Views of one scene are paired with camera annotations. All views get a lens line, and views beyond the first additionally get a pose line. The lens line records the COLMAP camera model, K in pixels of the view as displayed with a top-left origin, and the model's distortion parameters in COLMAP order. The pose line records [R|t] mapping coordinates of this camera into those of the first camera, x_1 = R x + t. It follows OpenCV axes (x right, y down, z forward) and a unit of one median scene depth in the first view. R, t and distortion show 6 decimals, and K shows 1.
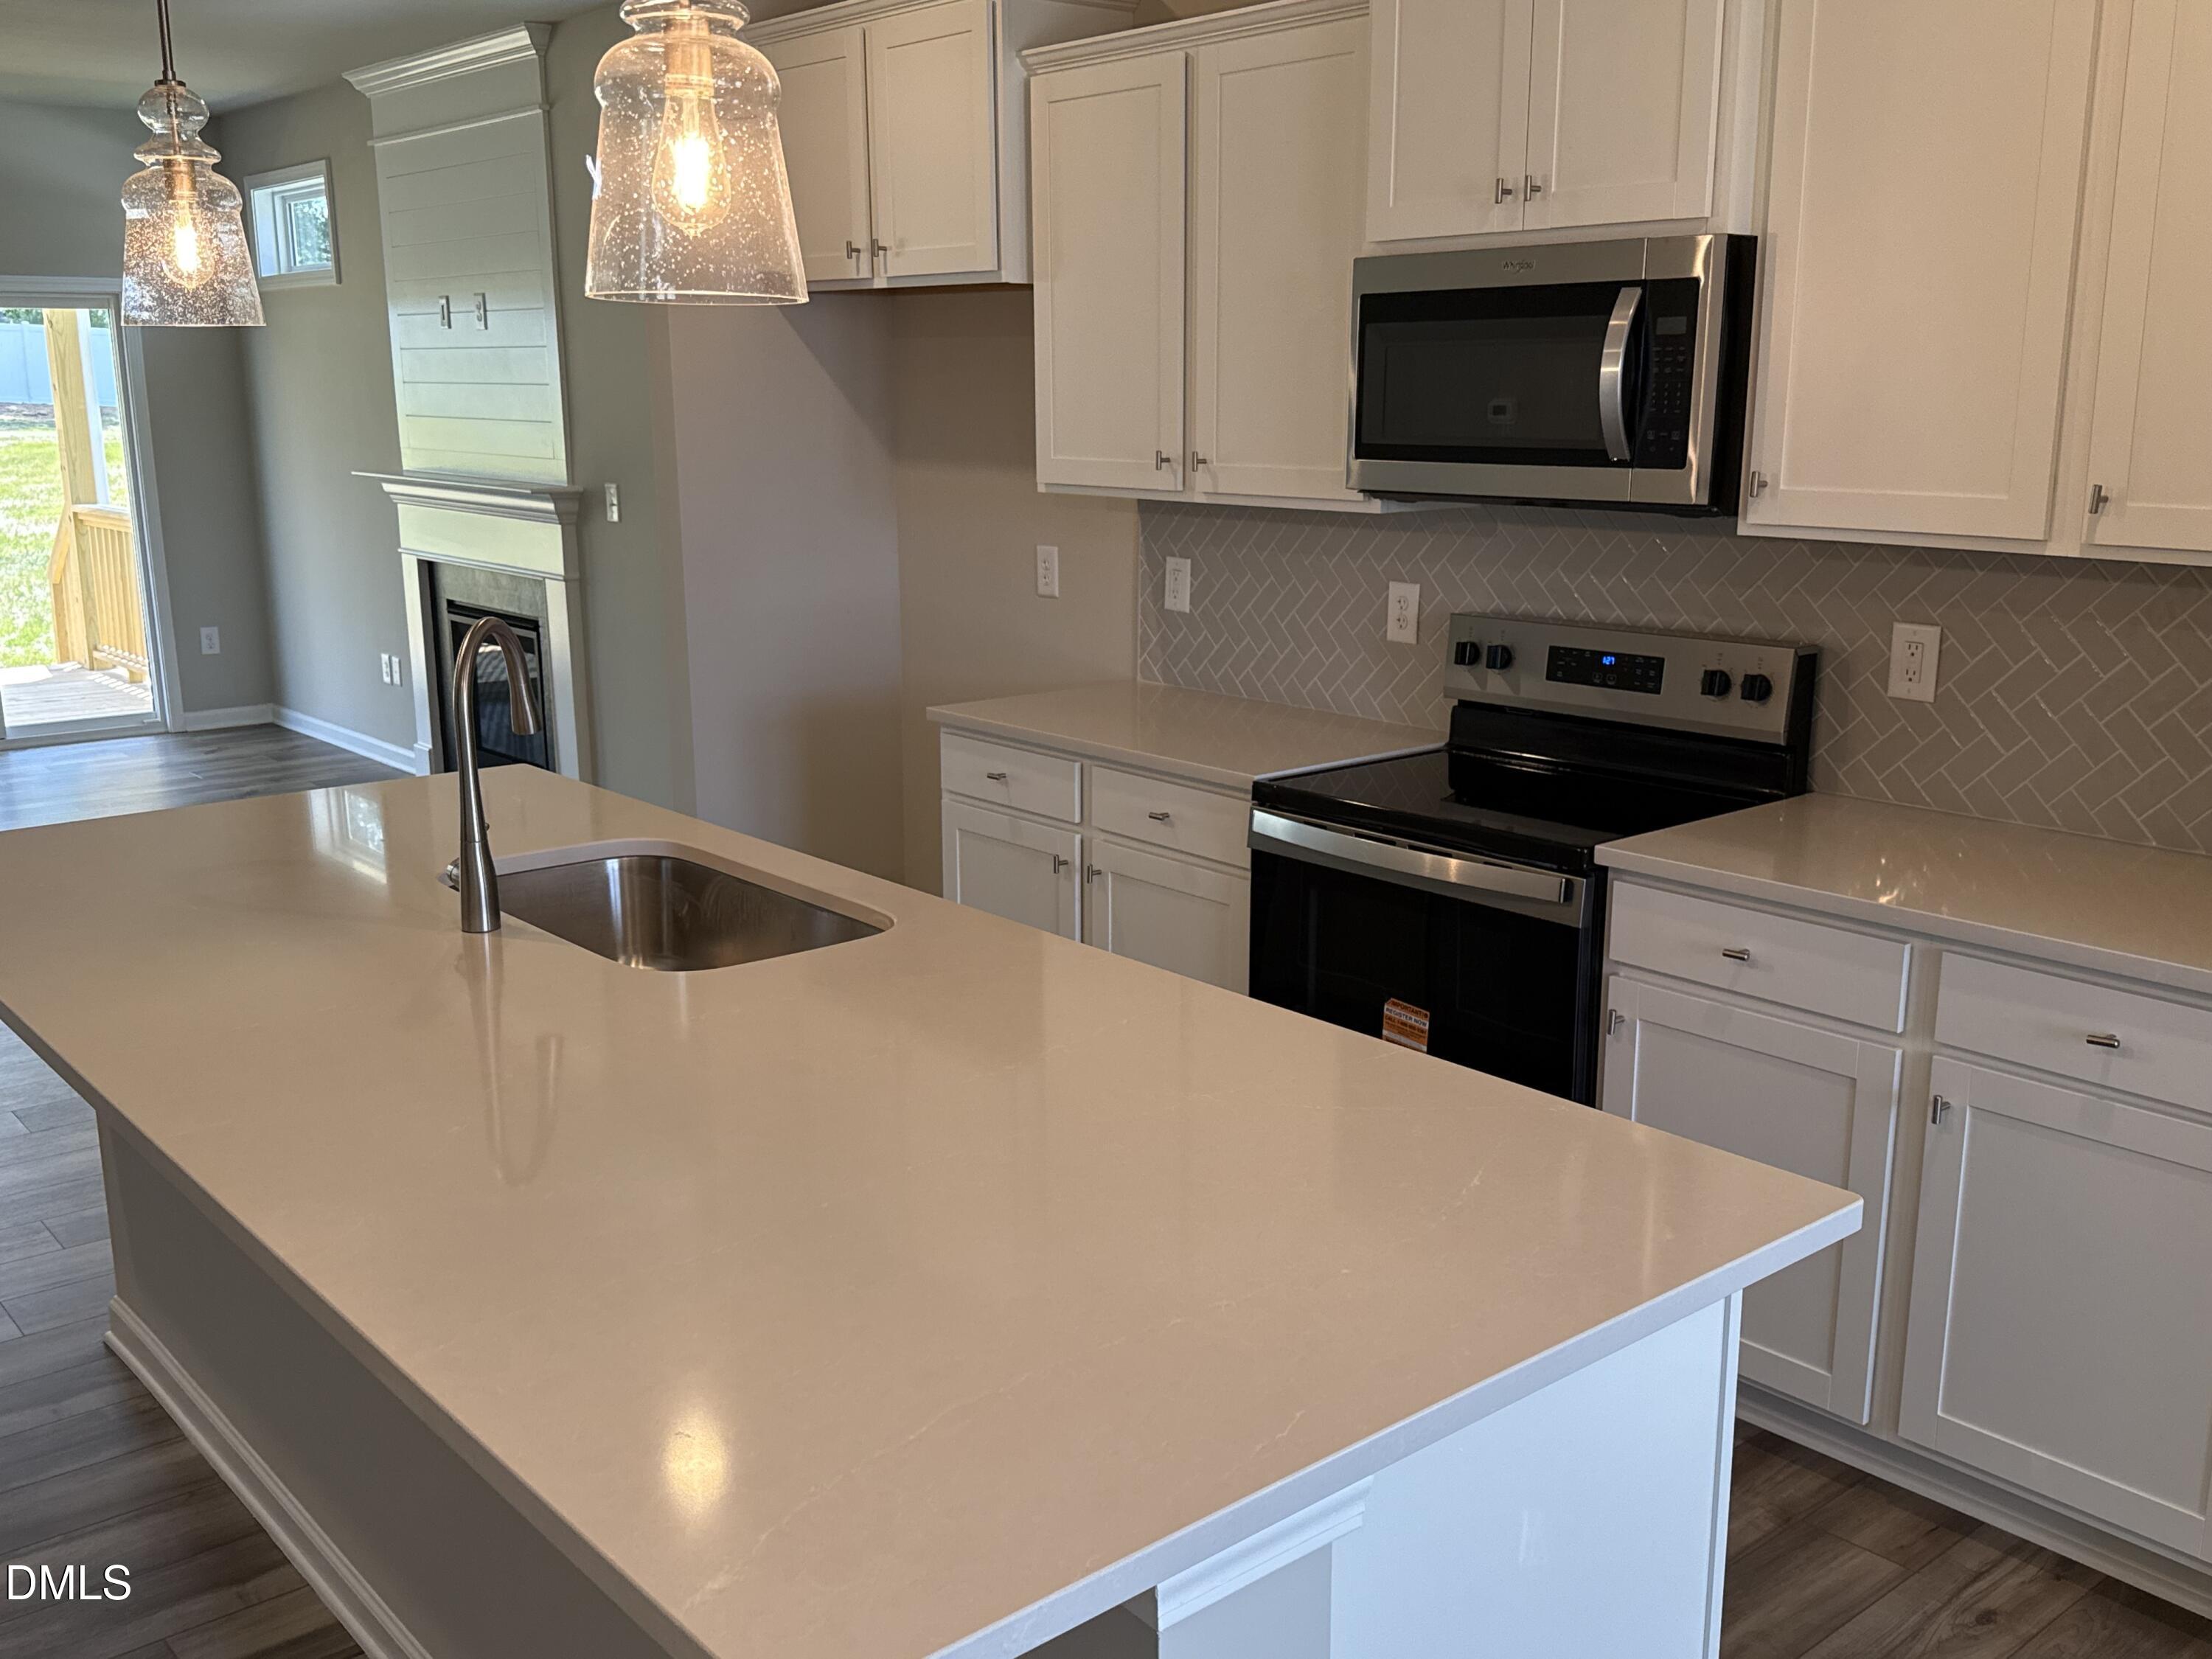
lens RADIAL K [[2000.7, 0, 1102.3], [0, 2000.7, 836.9], [0, 0, 1]] dist [0.188967, -0.421262]
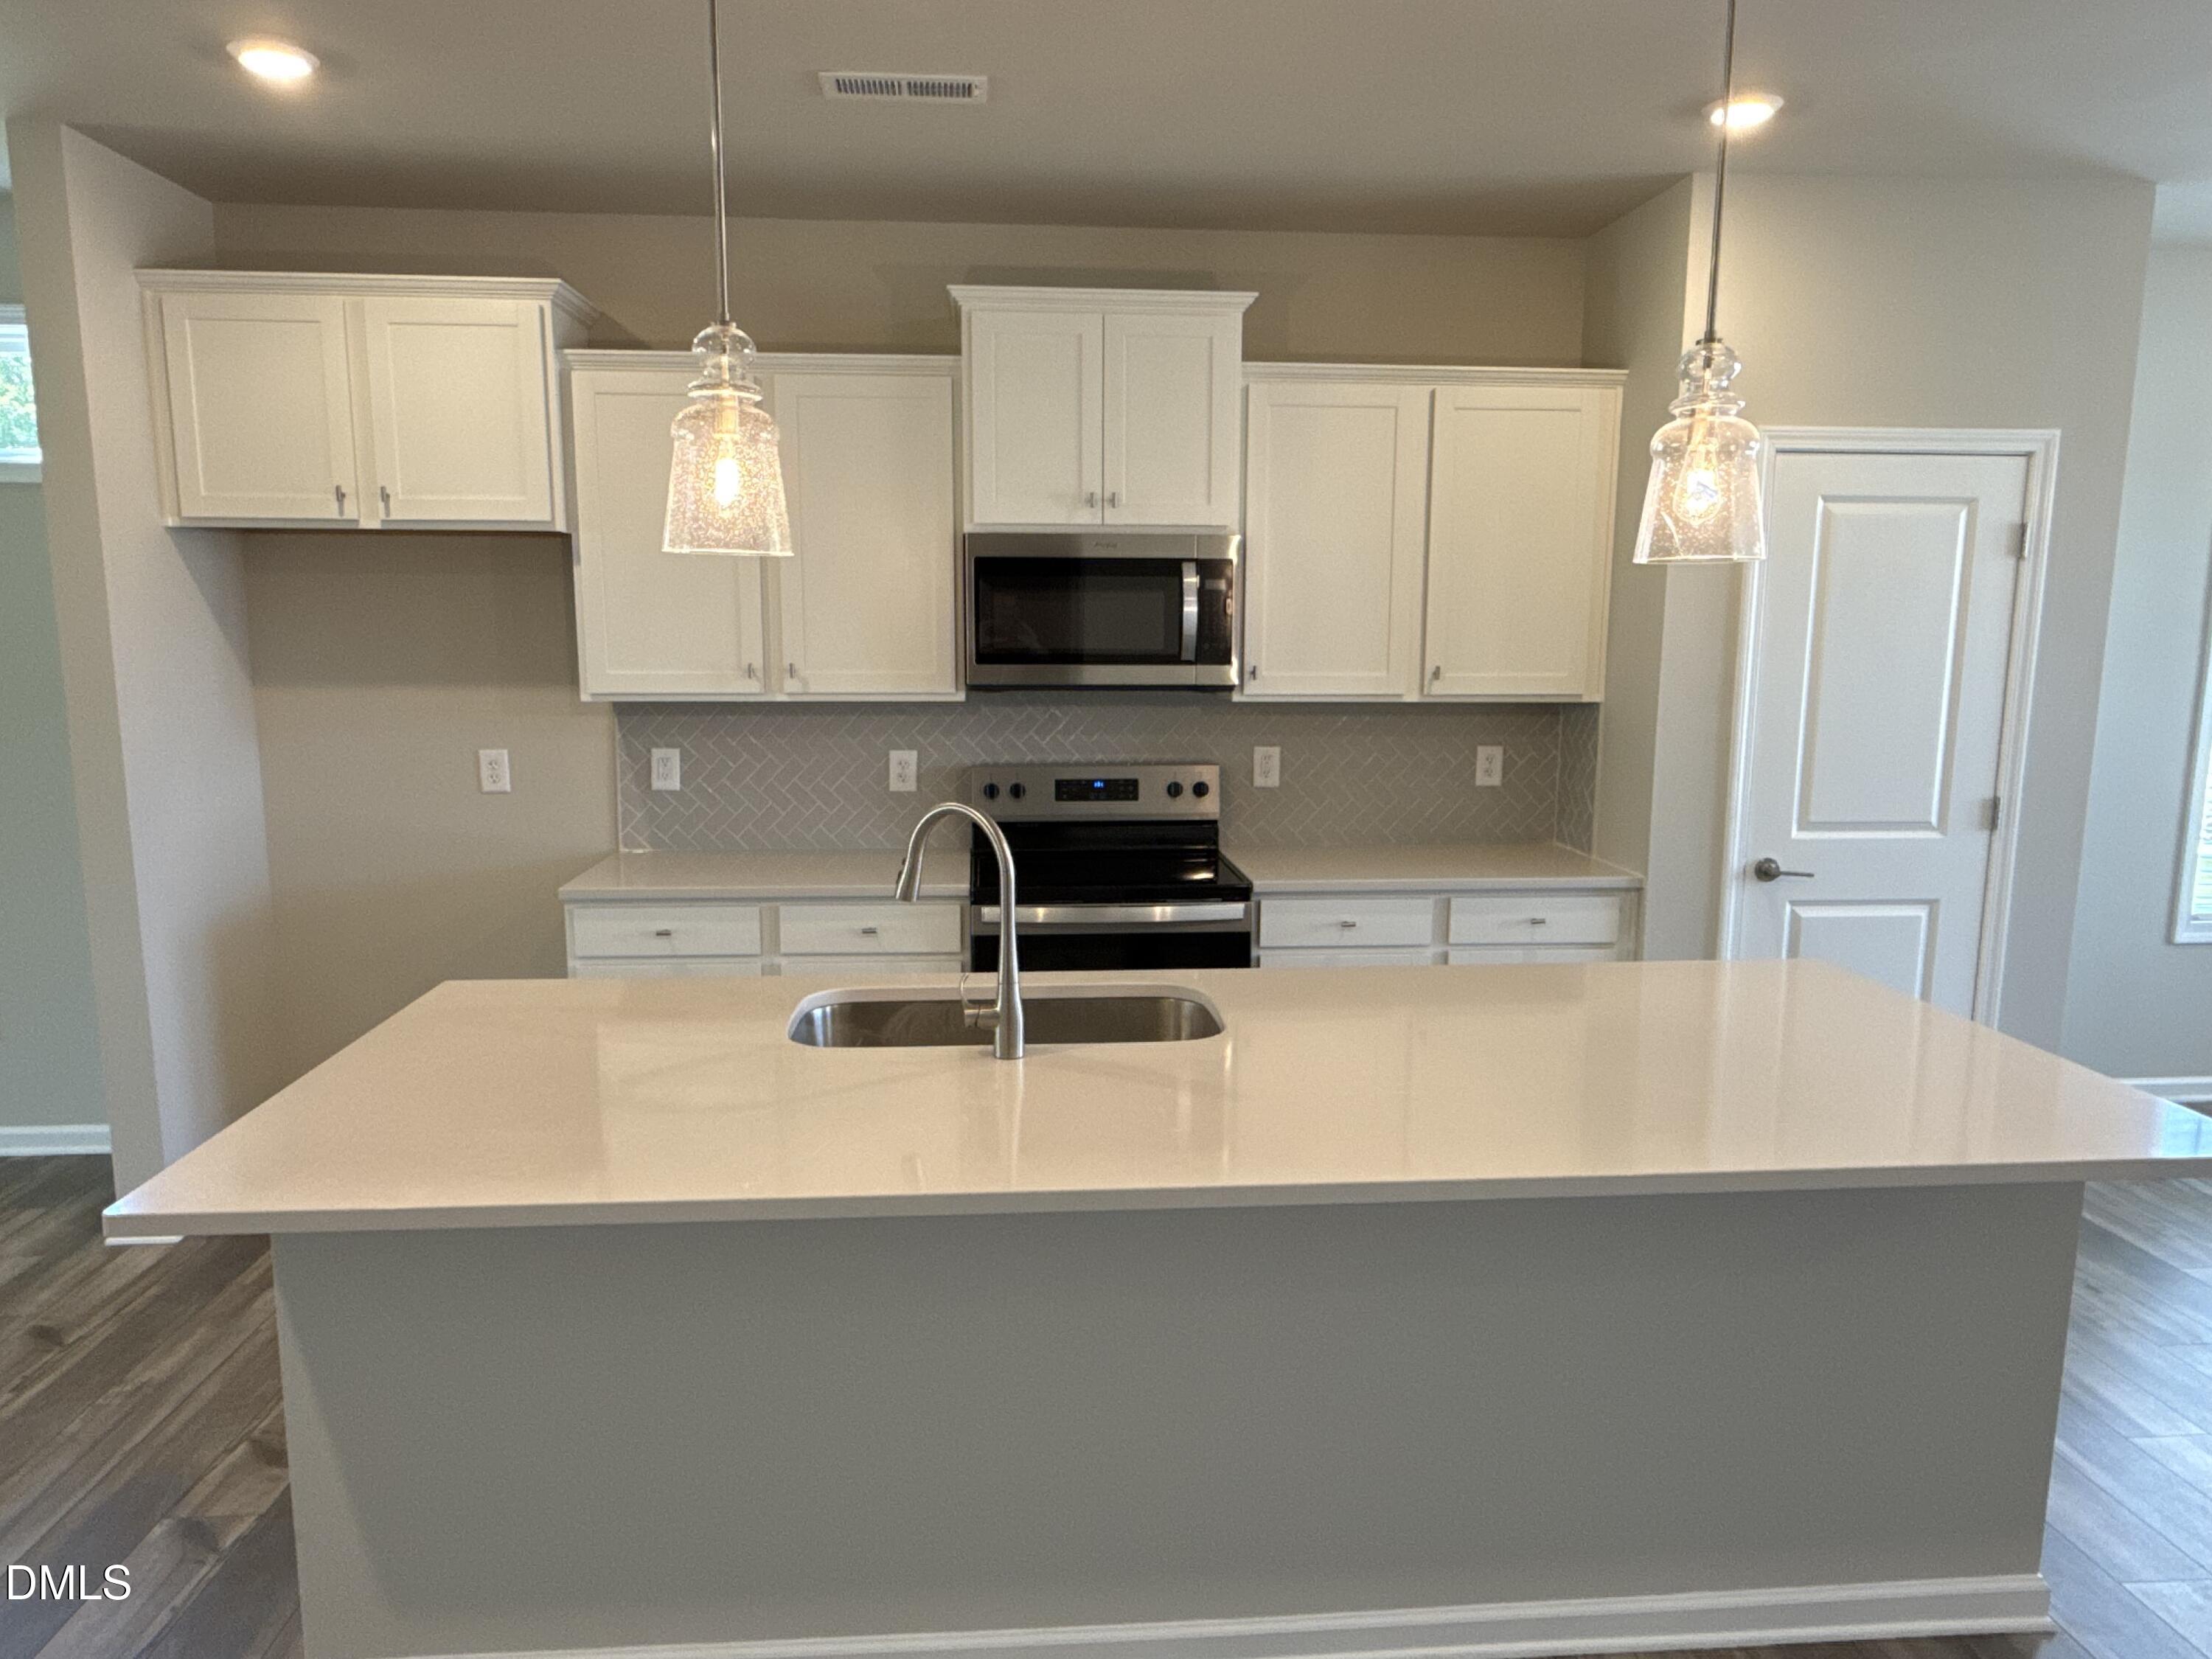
lens RADIAL K [[1445.7, 0, 1106.0], [0, 1445.7, 829.5], [0, 0, 1]] dist [0.003898, -0.002296]
pose [[0.582634, -0.112628, 0.804893, -0.687929], [0.176077, 0.984323, 0.010279, -0.062769], [-0.793432, 0.135735, 0.593331, 0.313221]]
